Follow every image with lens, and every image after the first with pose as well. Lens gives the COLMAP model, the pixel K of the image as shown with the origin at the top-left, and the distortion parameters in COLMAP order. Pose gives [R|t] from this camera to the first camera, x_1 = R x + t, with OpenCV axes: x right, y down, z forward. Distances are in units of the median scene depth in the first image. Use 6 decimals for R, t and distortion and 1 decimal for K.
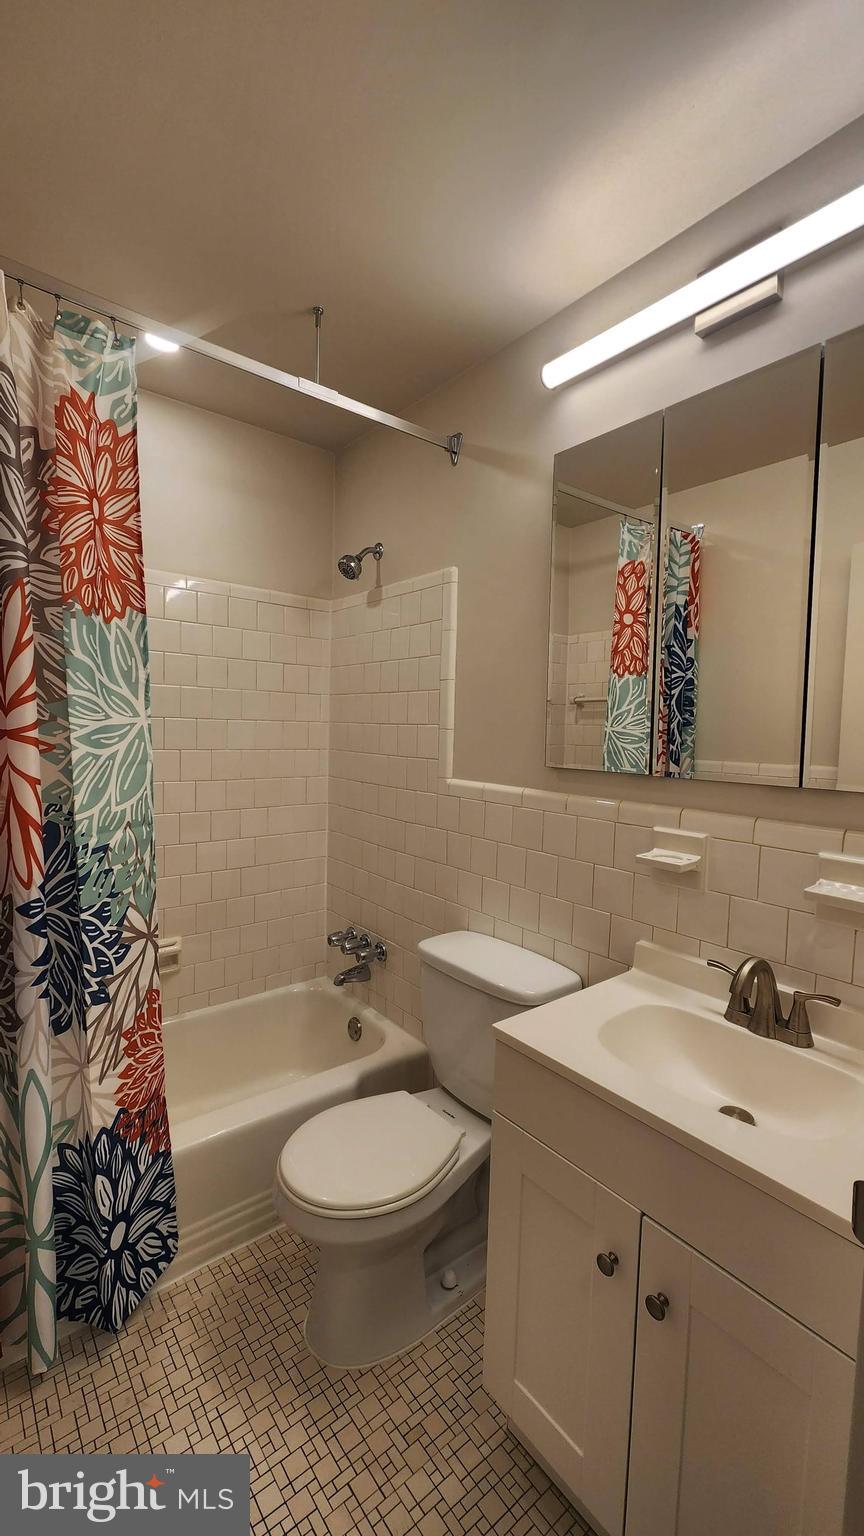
lens RADIAL K [[622.7, 0, 426.3], [0, 622.7, 764.6], [0, 0, 1]] dist [0.000144, -0.000039]
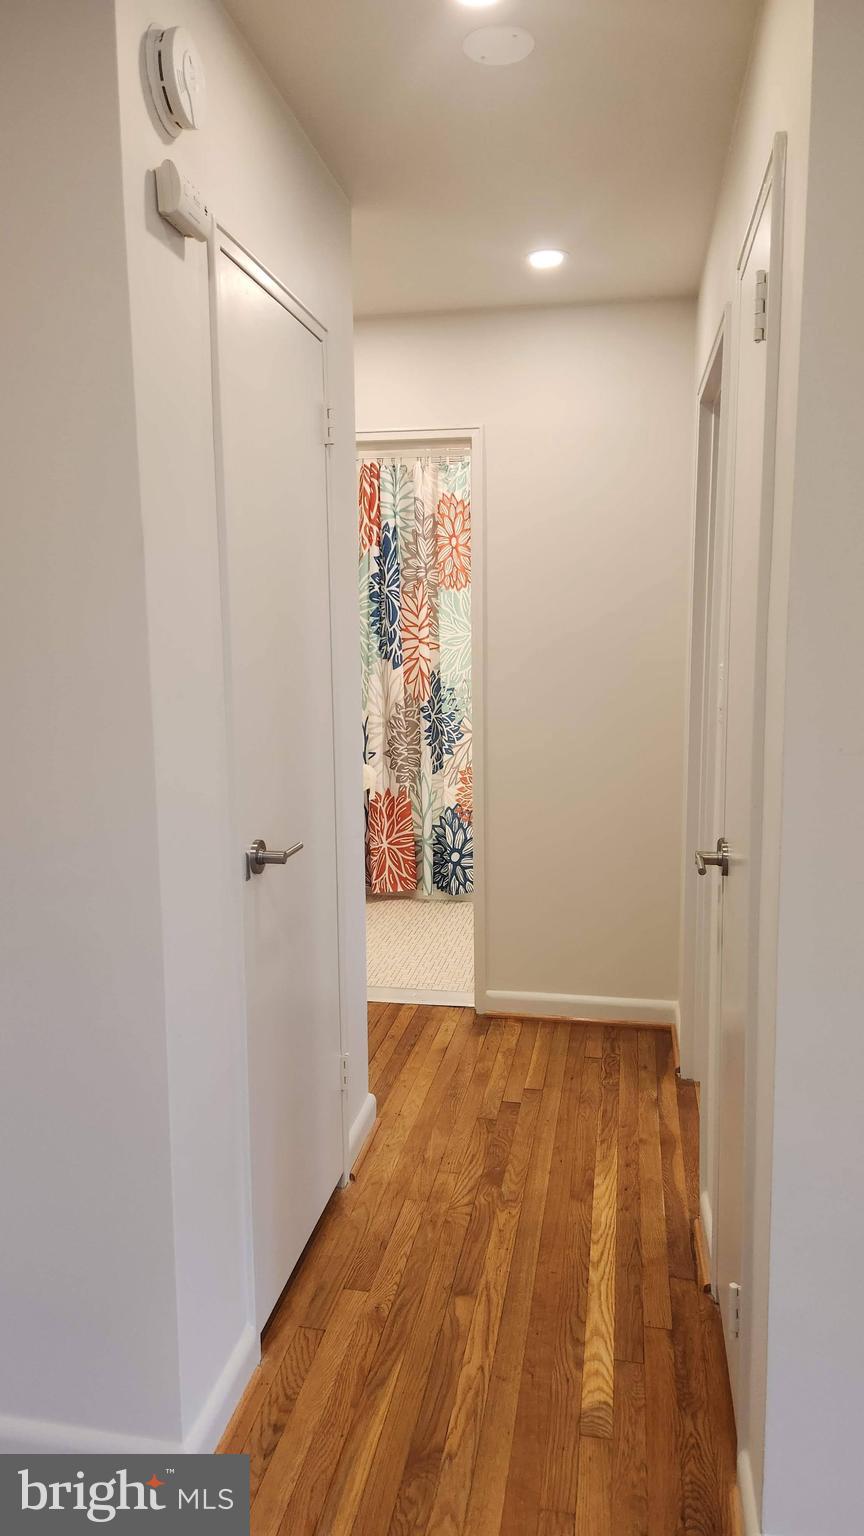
lens RADIAL K [[1028.7, 0, 433.0], [0, 1028.7, 767.6], [0, 0, 1]] dist [0.061394, -0.038906]
pose [[0.676138, 0.077945, -0.732641, 2.283257], [-0.020912, 0.996018, 0.086667, 0.093150], [0.736478, -0.043278, 0.675075, -1.675419]]
